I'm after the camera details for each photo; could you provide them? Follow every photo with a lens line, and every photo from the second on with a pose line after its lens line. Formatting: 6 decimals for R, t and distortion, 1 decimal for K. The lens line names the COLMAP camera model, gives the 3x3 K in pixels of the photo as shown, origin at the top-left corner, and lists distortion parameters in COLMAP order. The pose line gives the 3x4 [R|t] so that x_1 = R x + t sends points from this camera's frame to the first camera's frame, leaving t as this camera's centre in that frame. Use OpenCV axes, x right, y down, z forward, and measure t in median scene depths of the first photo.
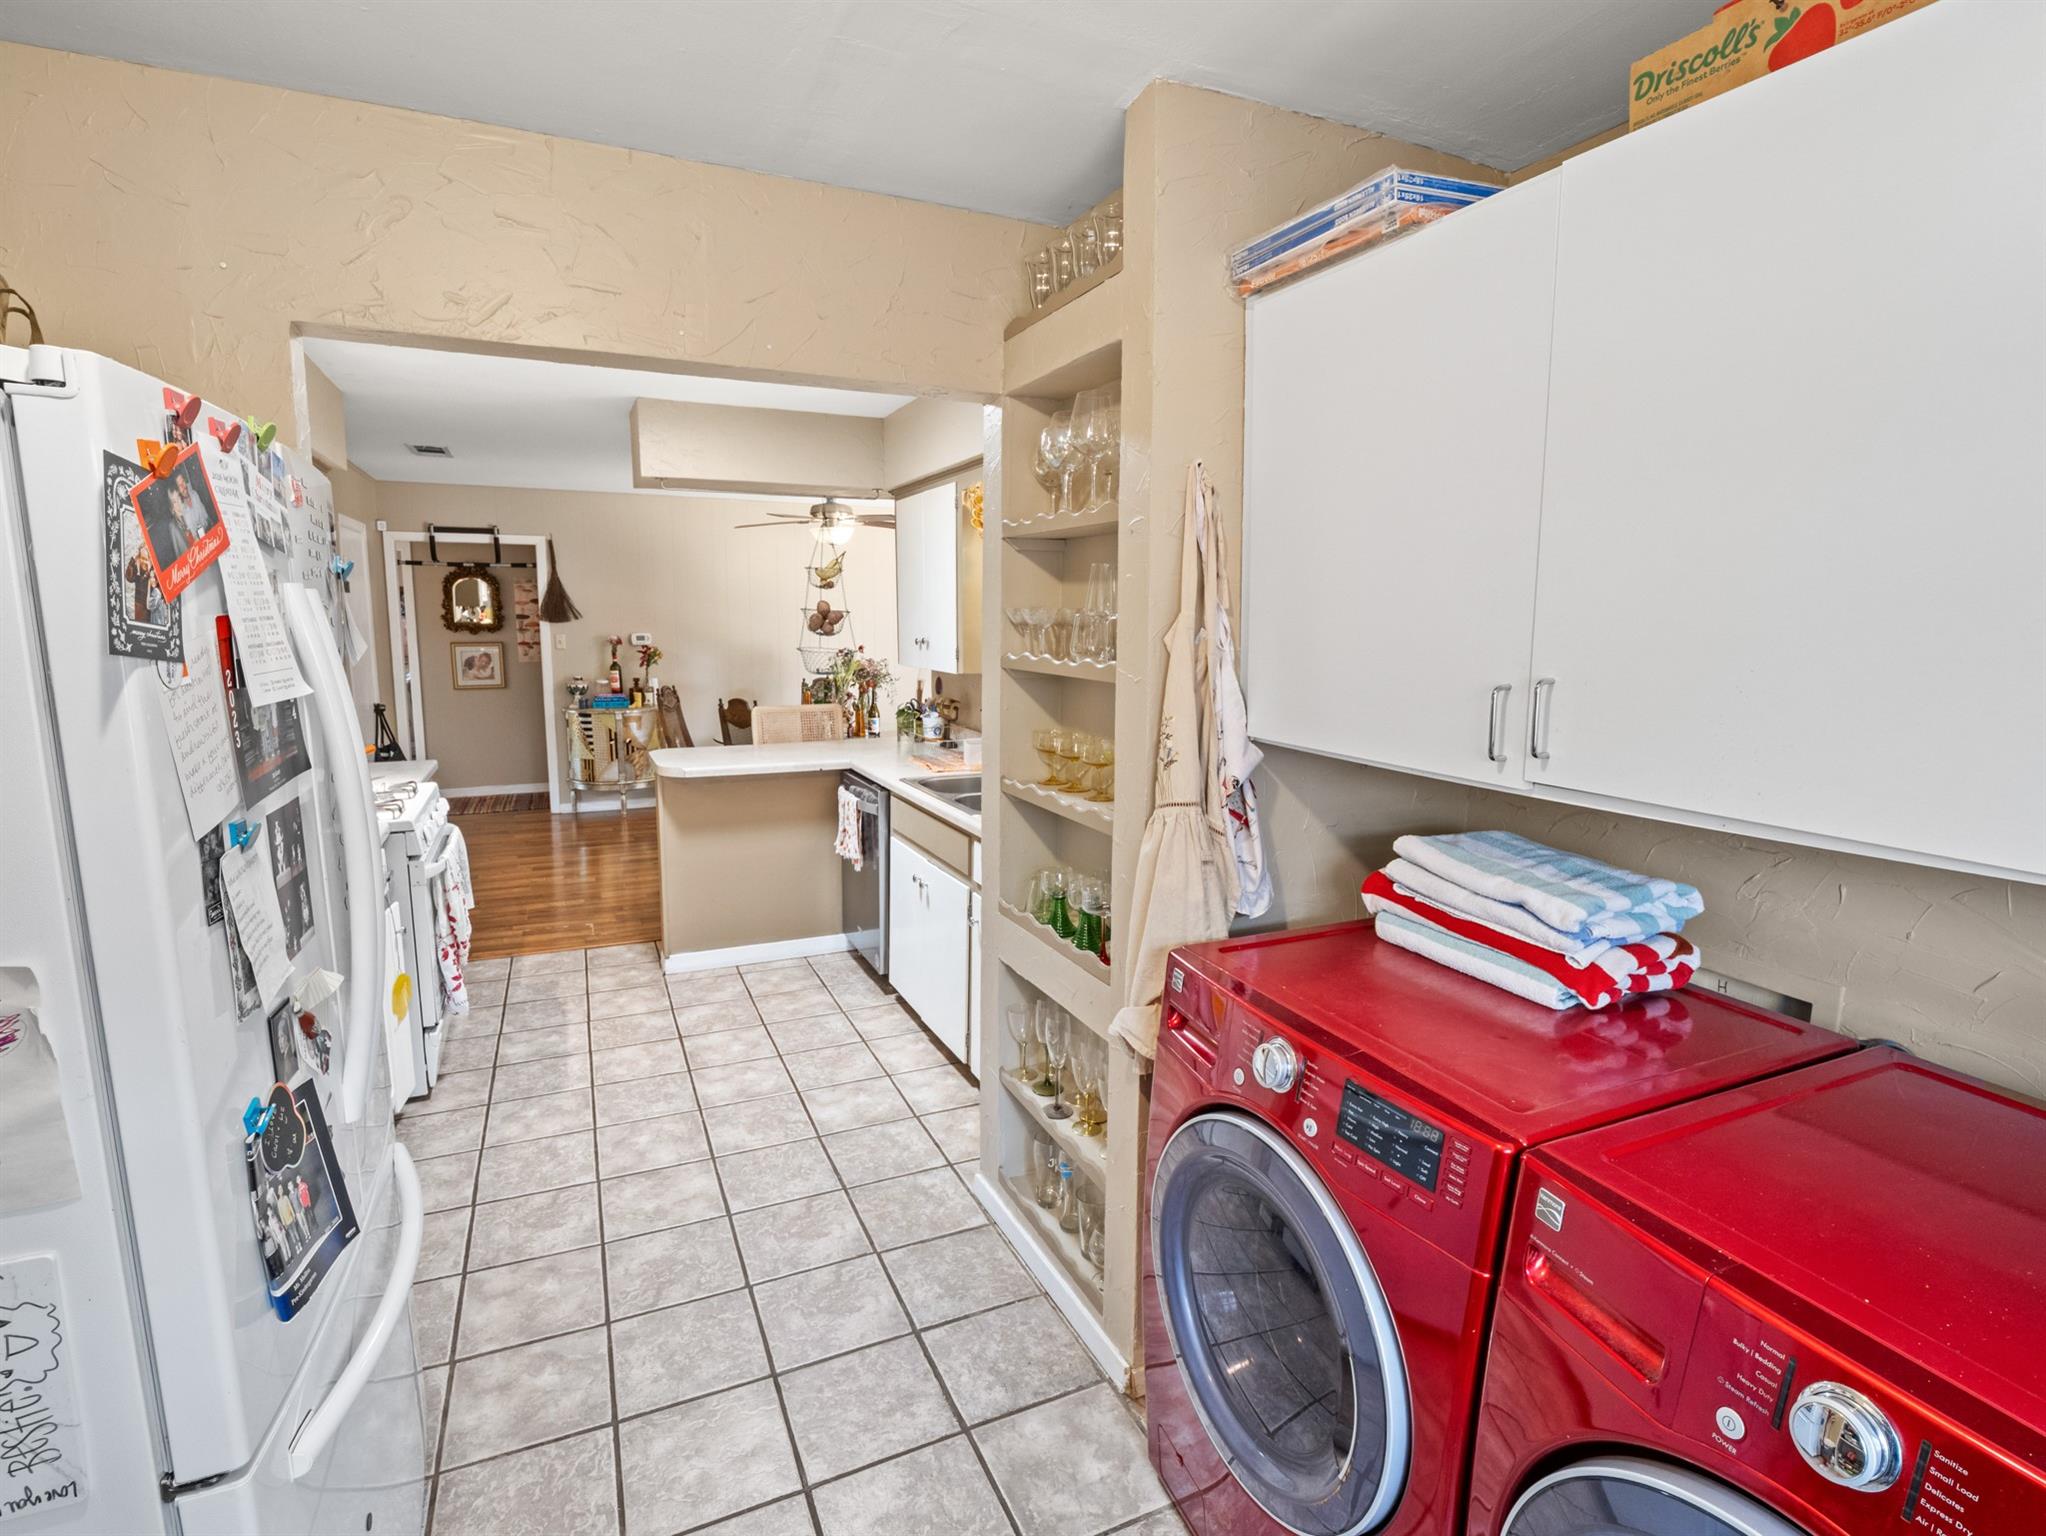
lens RADIAL K [[982.6, 0, 1023.0], [0, 982.6, 768.0], [0, 0, 1]] dist [-0.015283, -0.000885]
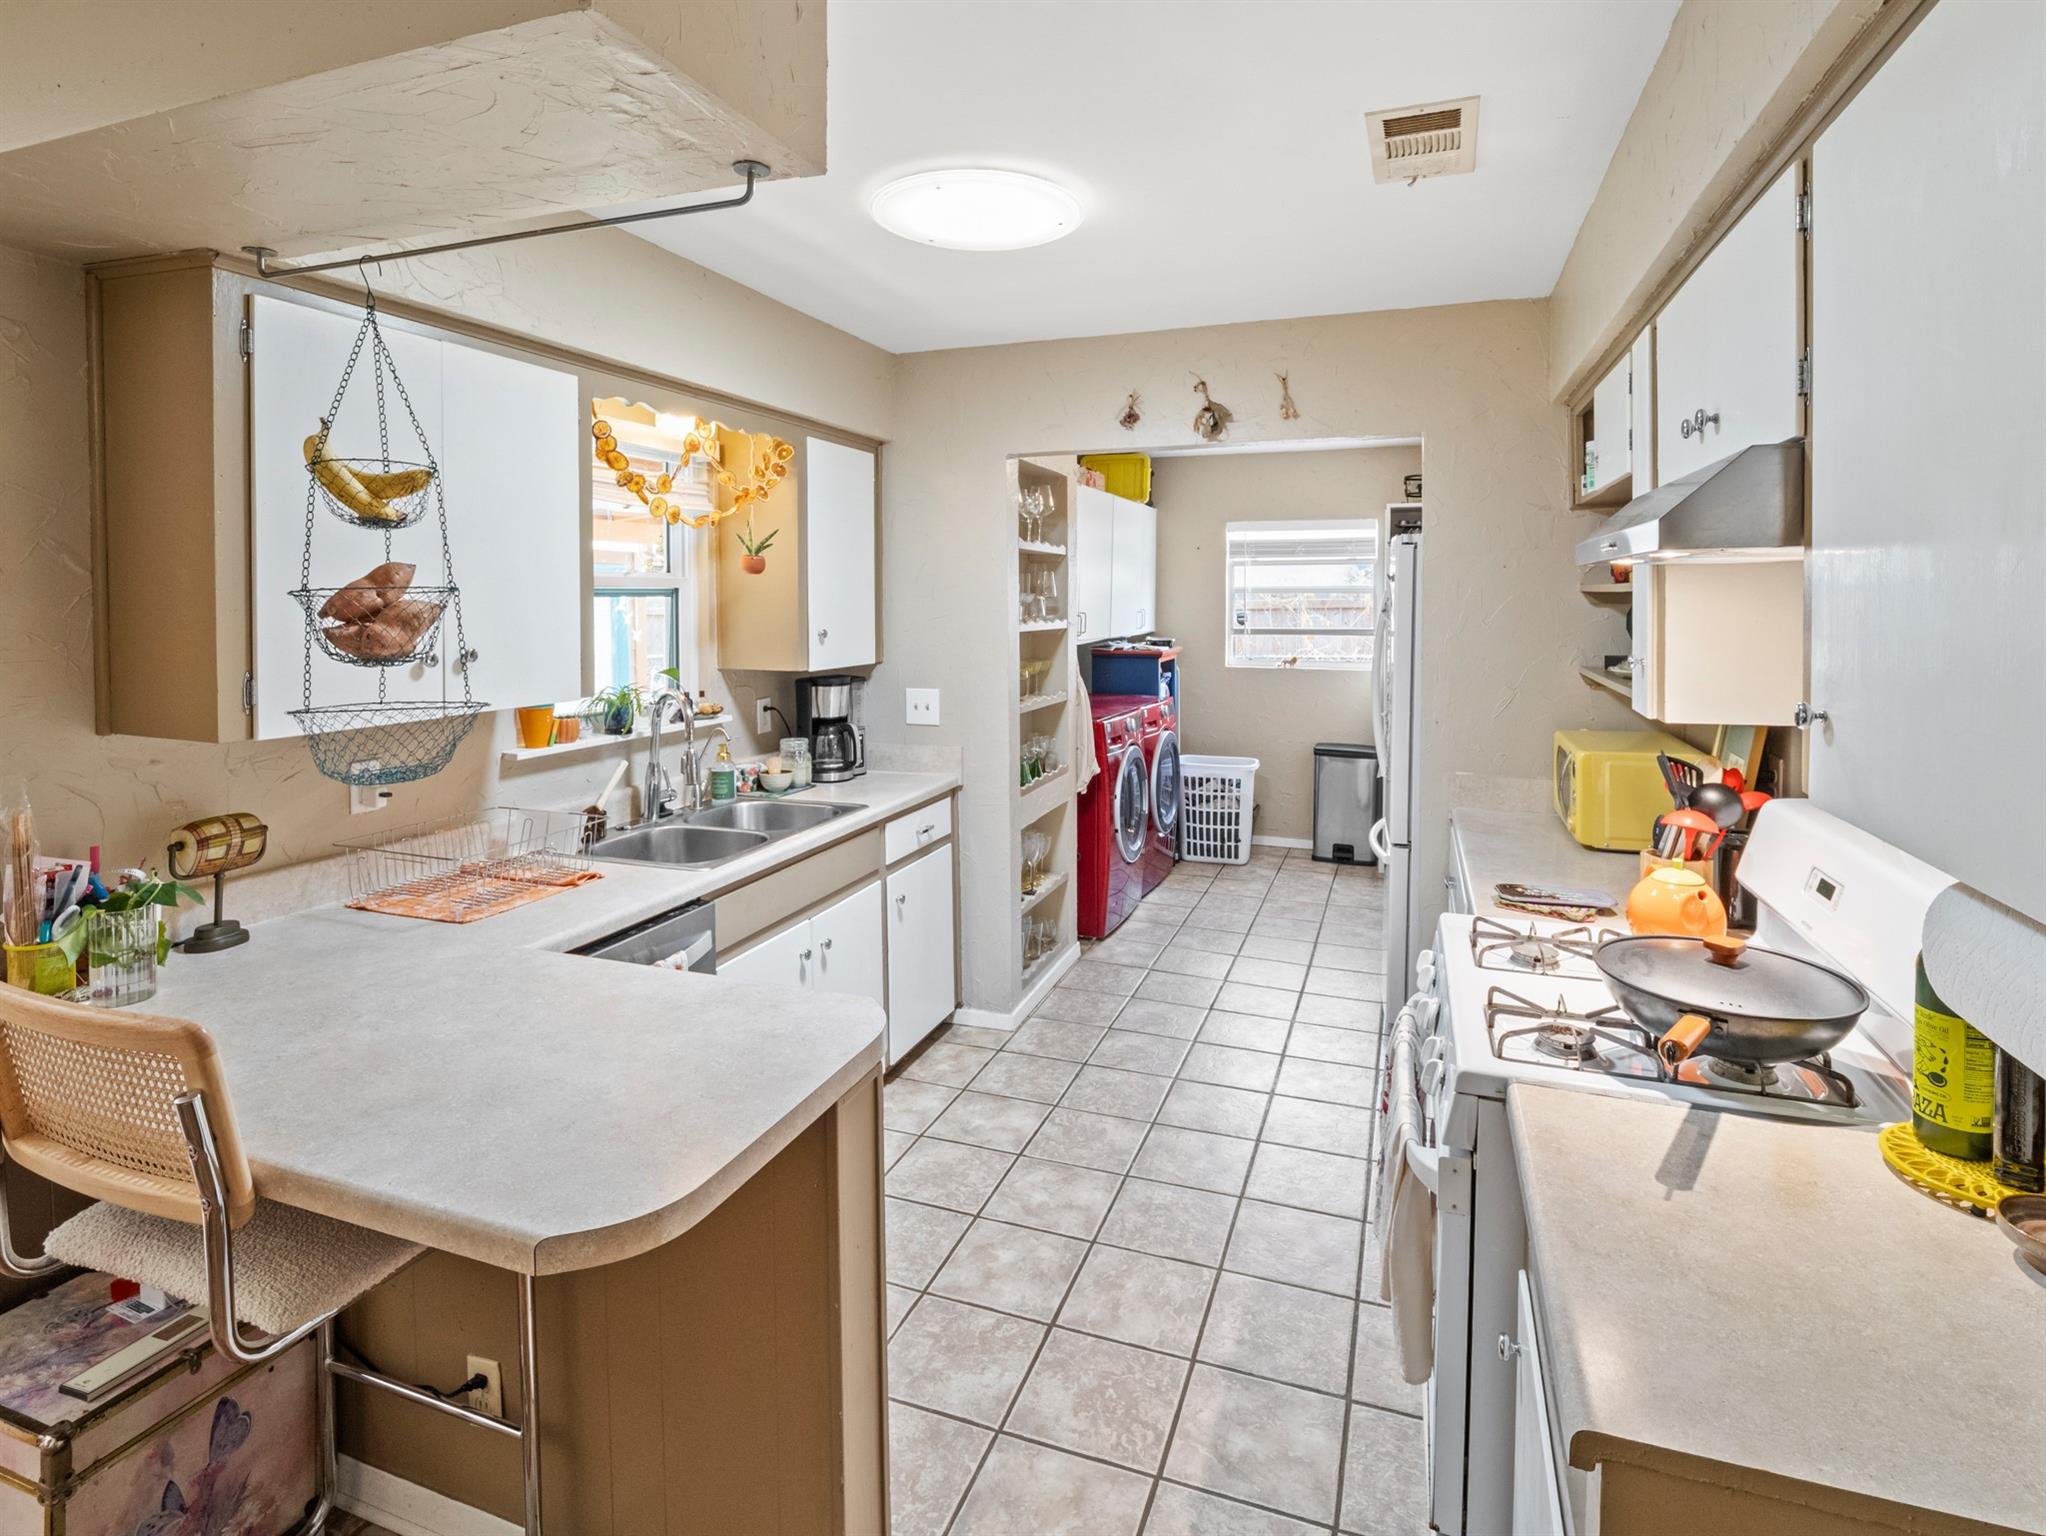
lens RADIAL K [[982.6, 0, 1023.0], [0, 982.6, 768.0], [0, 0, 1]] dist [-0.015283, -0.000885]
pose [[-0.690203, -0.131381, 0.711589, -0.733105], [0.114282, 0.951247, 0.286477, -0.217164], [-0.714534, 0.279049, -0.641539, 1.337727]]
